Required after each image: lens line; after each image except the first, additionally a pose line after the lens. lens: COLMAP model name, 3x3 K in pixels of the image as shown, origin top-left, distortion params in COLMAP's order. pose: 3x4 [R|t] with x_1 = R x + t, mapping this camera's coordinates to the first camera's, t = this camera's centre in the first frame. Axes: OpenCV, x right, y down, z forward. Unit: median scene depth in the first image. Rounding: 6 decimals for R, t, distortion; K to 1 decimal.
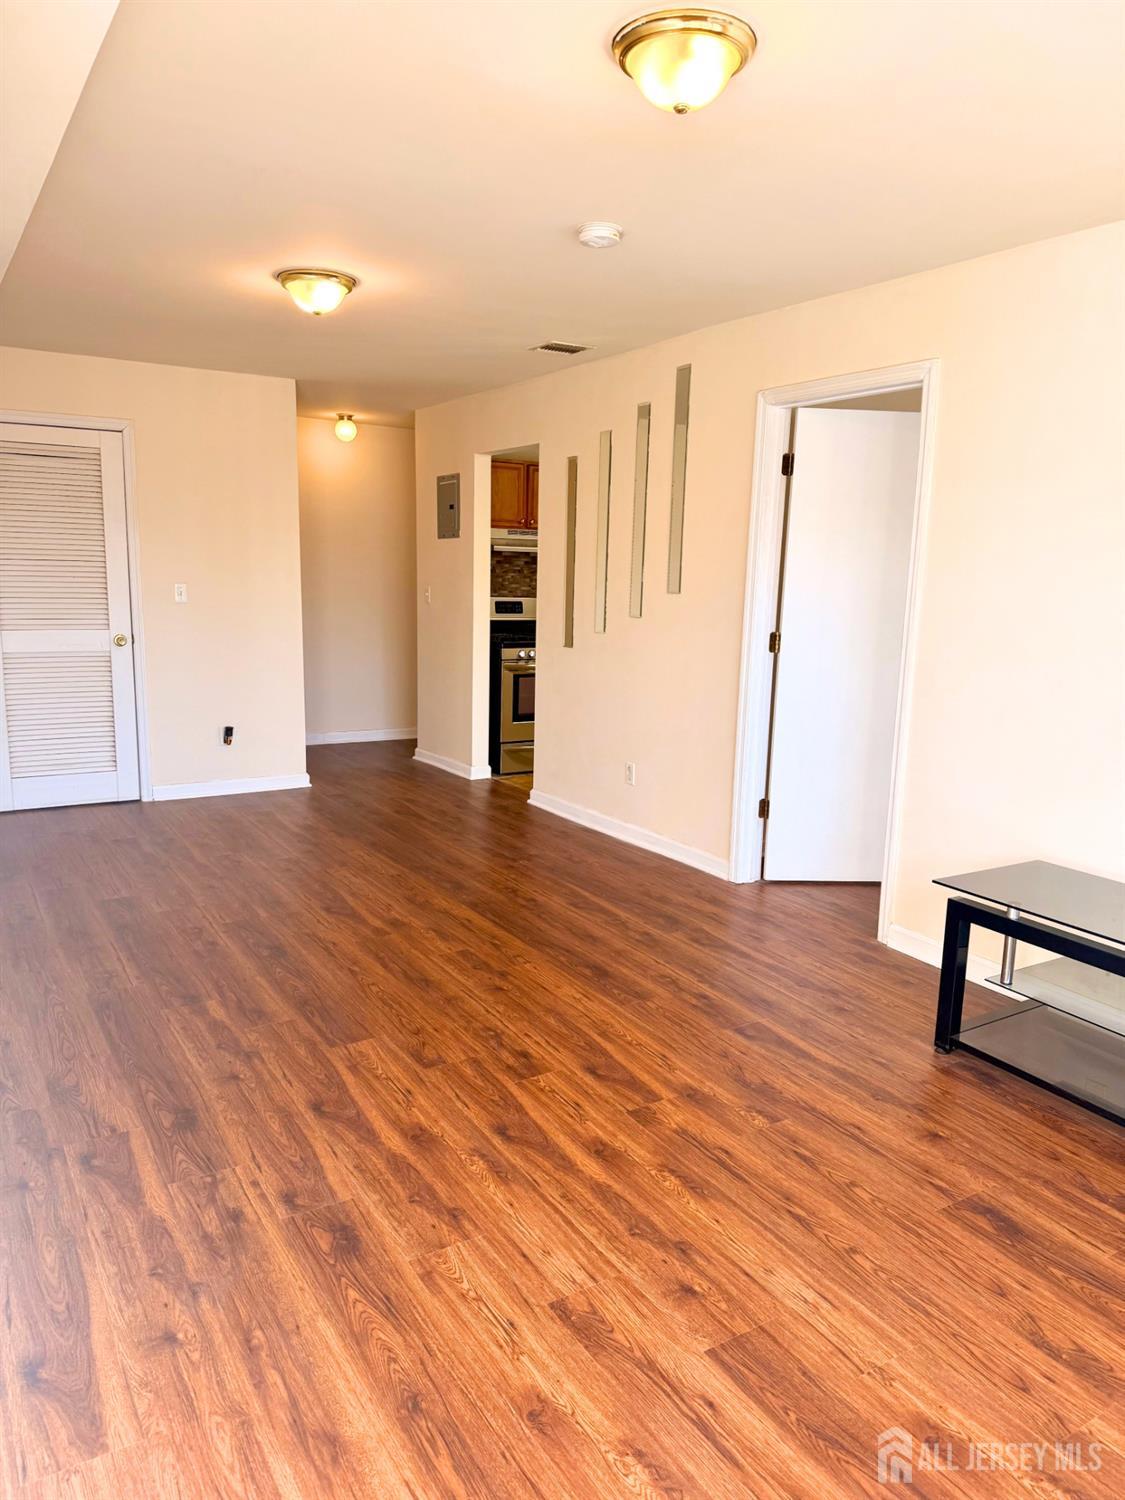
lens RADIAL K [[1061.7, 0, 559.7], [0, 1061.7, 746.2], [0, 0, 1]] dist [0.057197, -0.071583]
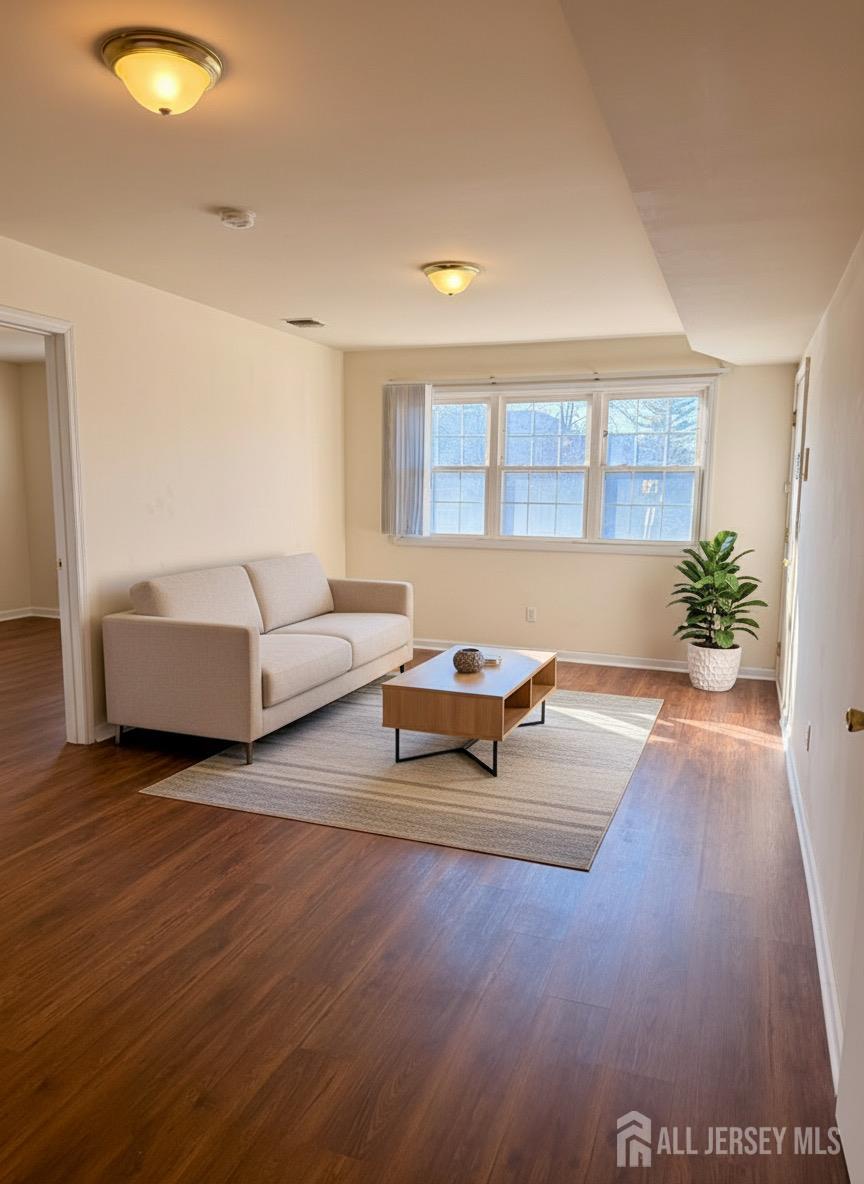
lens RADIAL K [[846.1, 0, 431.3], [0, 846.1, 591.9], [0, 0, 1]] dist [0.021295, -0.012036]
pose [[-0.610032, -0.141923, 0.779564, -0.736044], [0.107056, 0.960046, 0.258555, -0.222466], [-0.785112, 0.241184, -0.570465, 1.164583]]
